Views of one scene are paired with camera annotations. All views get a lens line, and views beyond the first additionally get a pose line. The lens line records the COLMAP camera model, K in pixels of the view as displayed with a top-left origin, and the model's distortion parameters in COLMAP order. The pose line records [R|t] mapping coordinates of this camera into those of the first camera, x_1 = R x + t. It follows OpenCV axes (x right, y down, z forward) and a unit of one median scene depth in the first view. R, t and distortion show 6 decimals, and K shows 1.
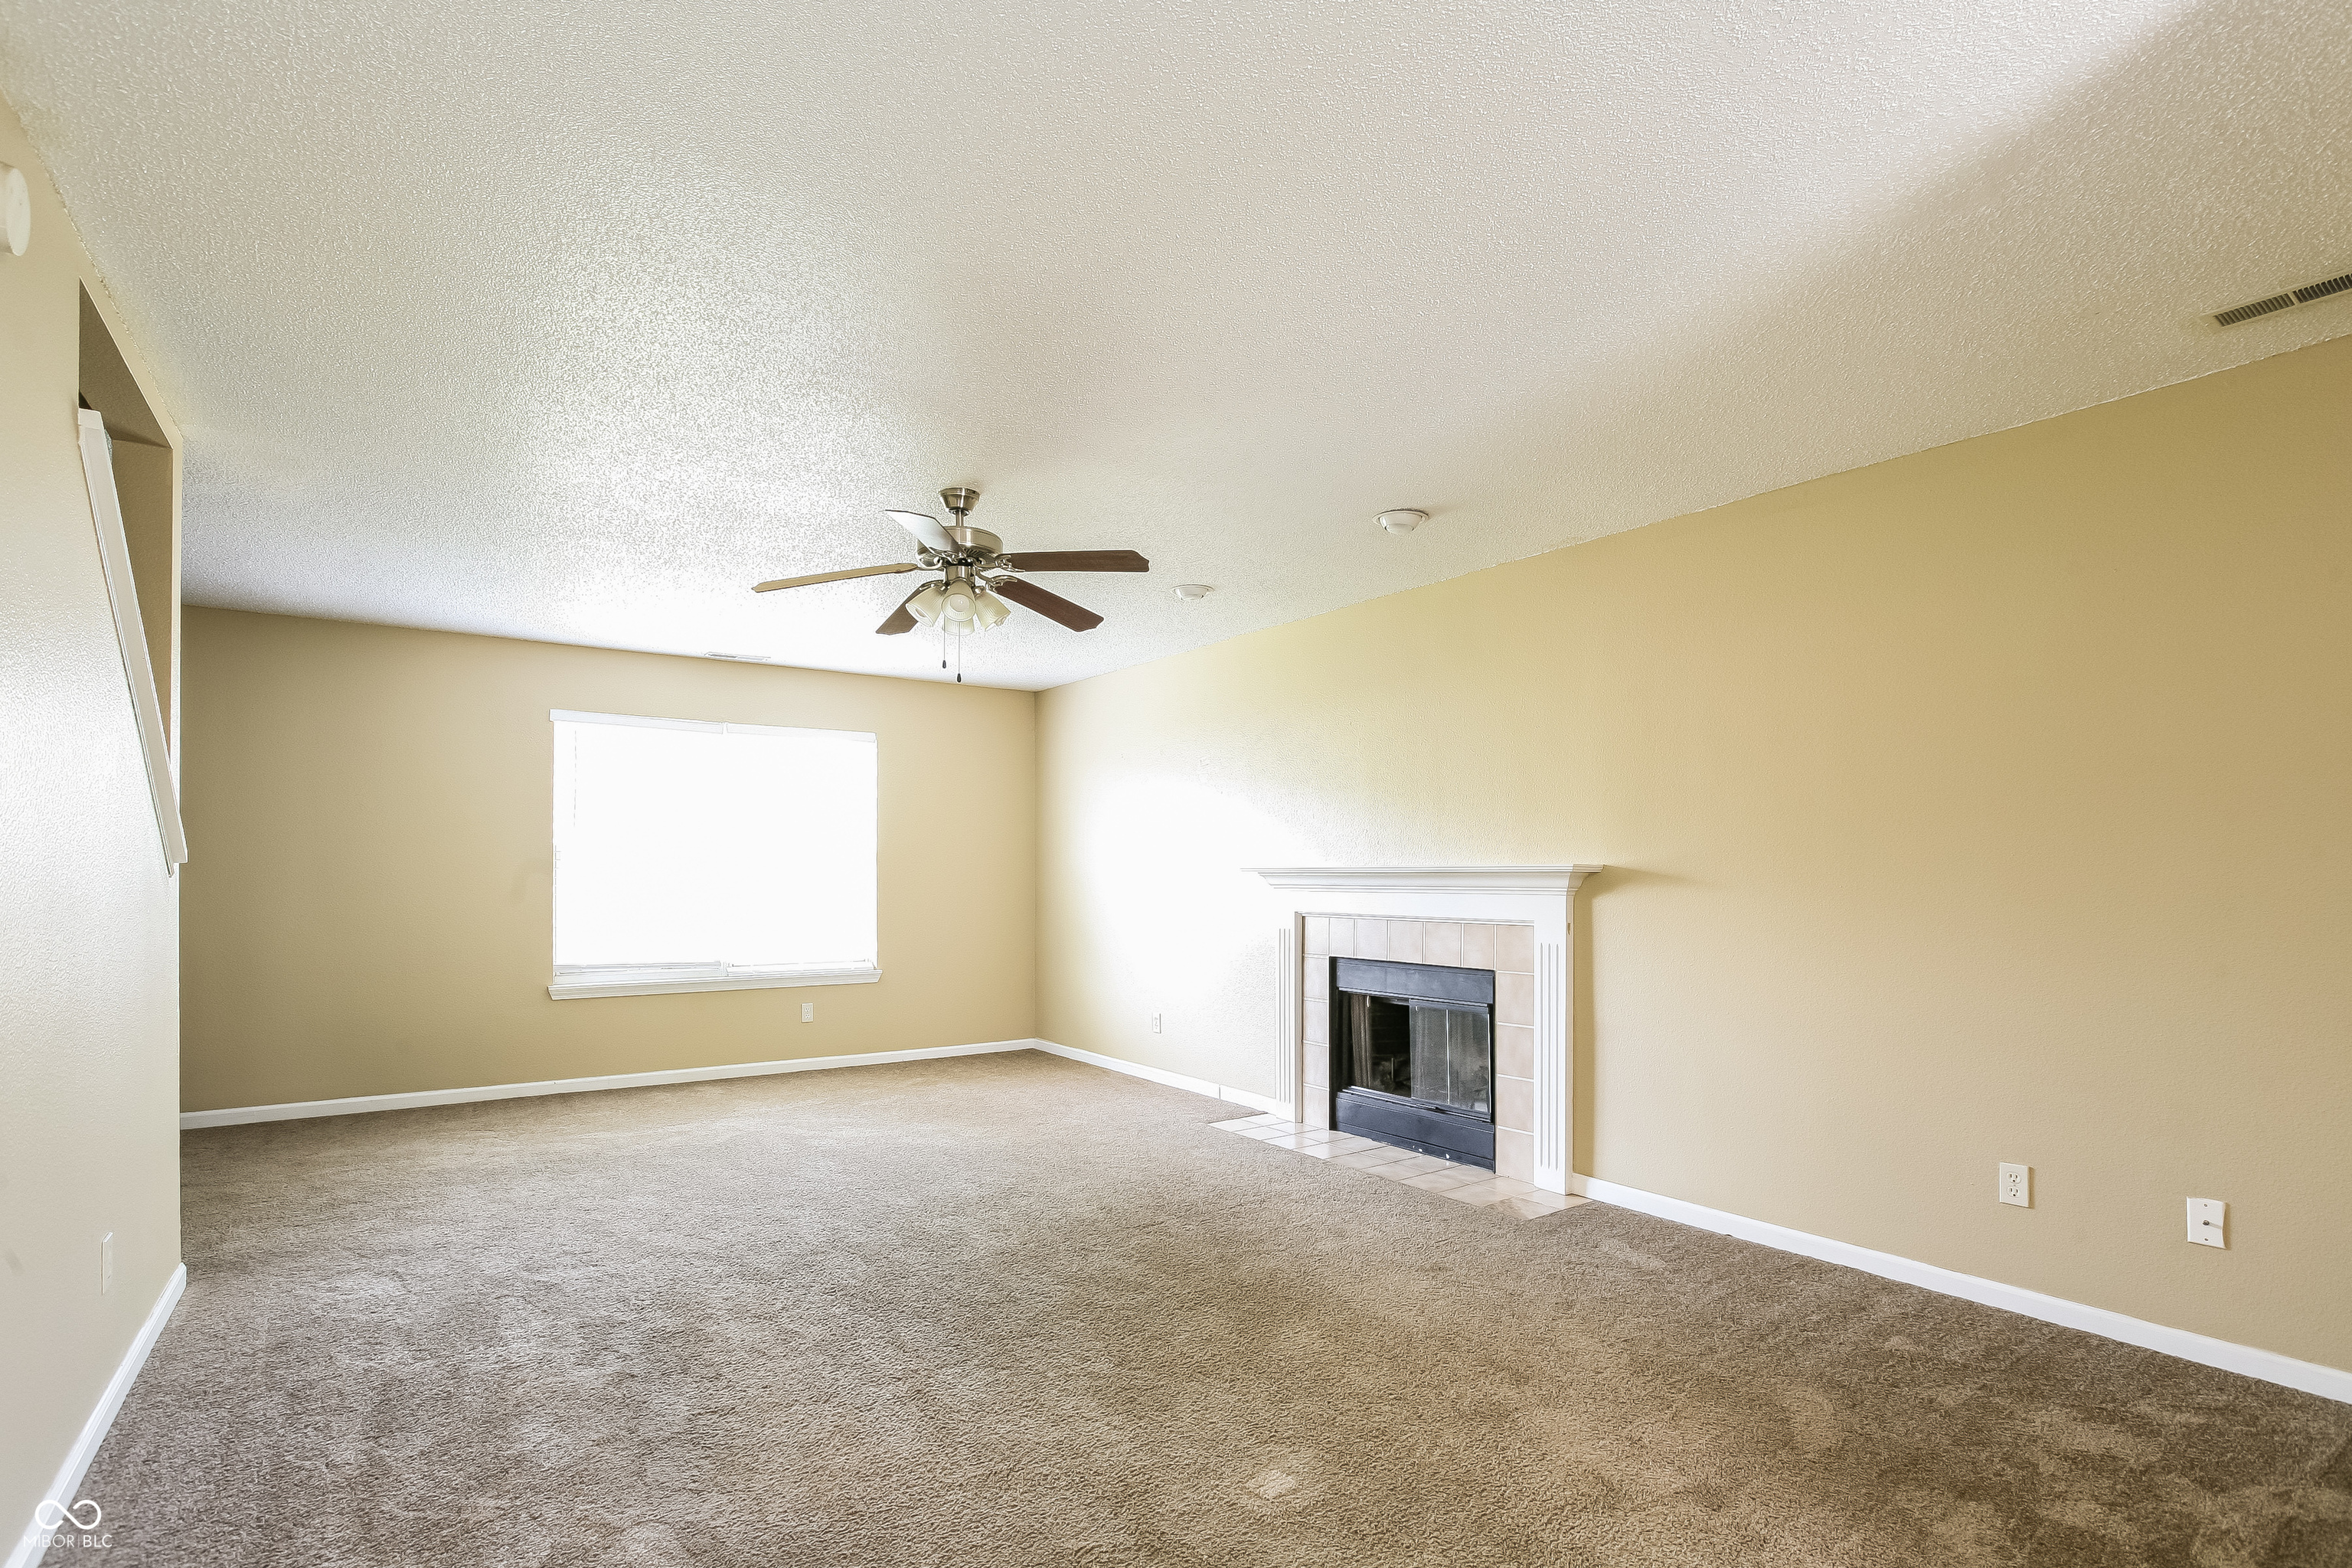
lens RADIAL K [[1150.9, 0, 1171.2], [0, 1150.9, 880.0], [0, 0, 1]] dist [-0.066210, 0.093162]
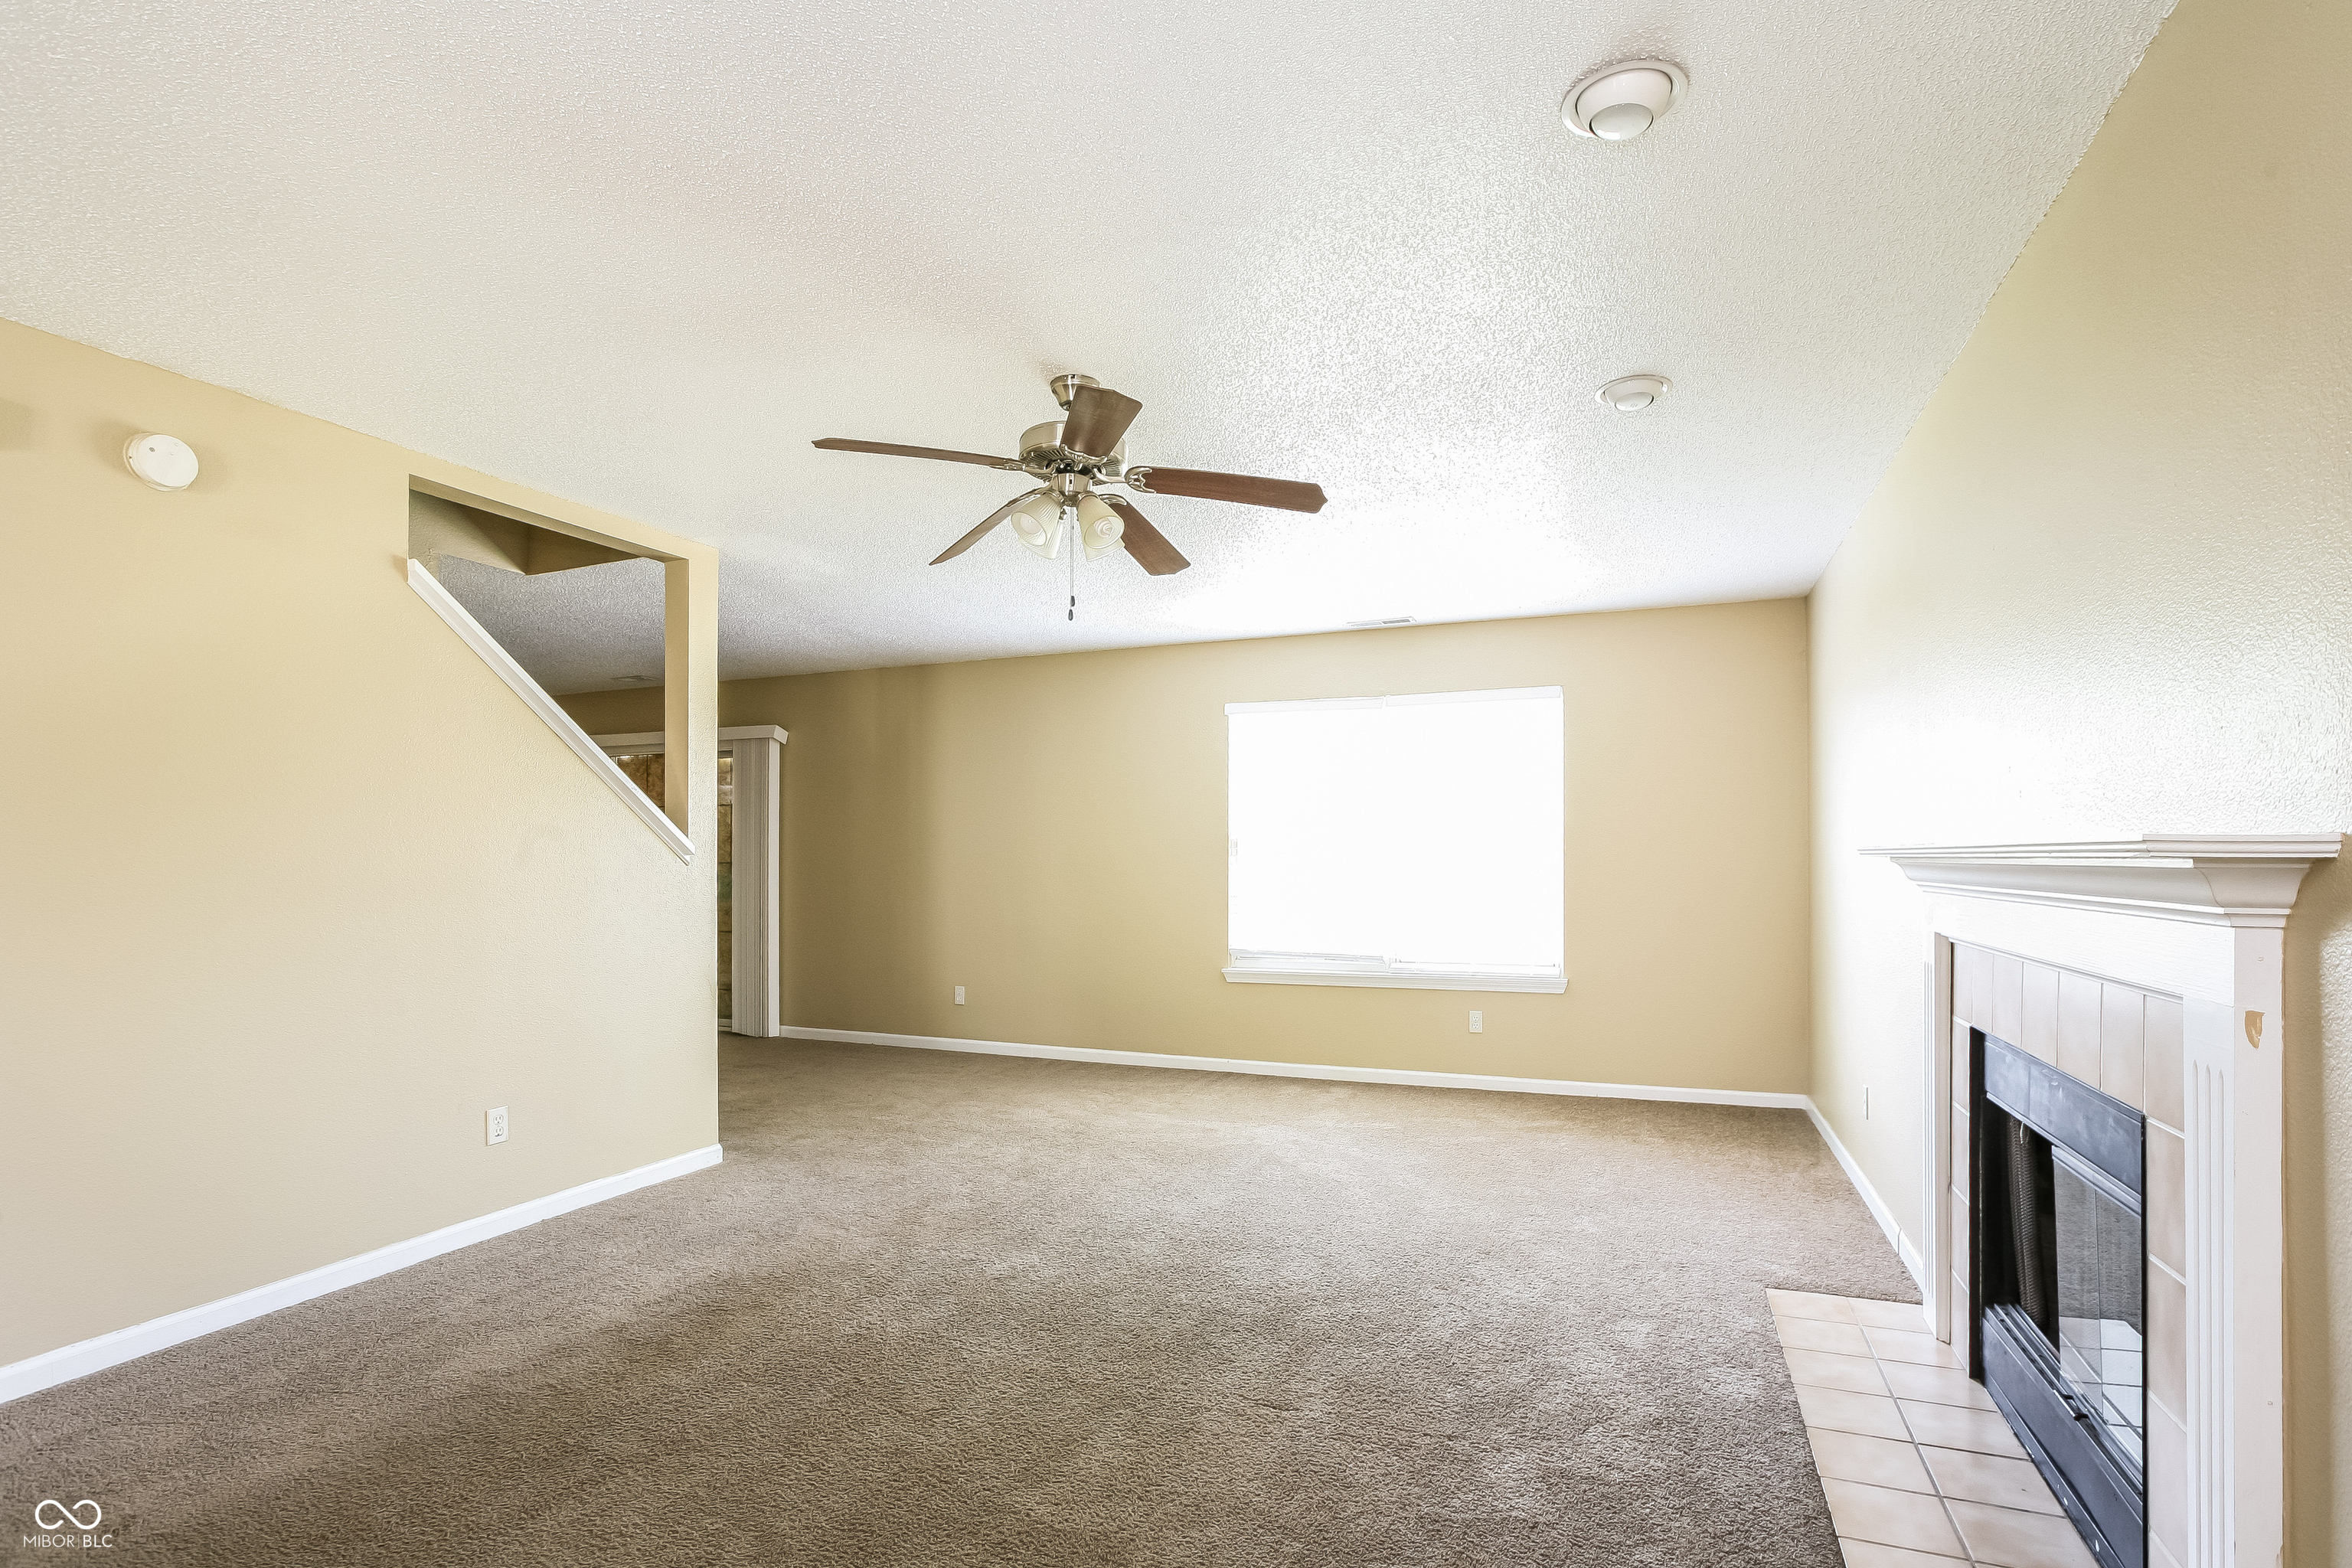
lens RADIAL K [[1150.9, 0, 1171.2], [0, 1150.9, 880.0], [0, 0, 1]] dist [-0.066210, 0.093162]
pose [[0.535656, 0.012152, -0.844349, 0.368475], [0.001122, 0.999885, 0.015102, -0.004904], [0.844436, -0.009037, 0.535581, 0.449338]]
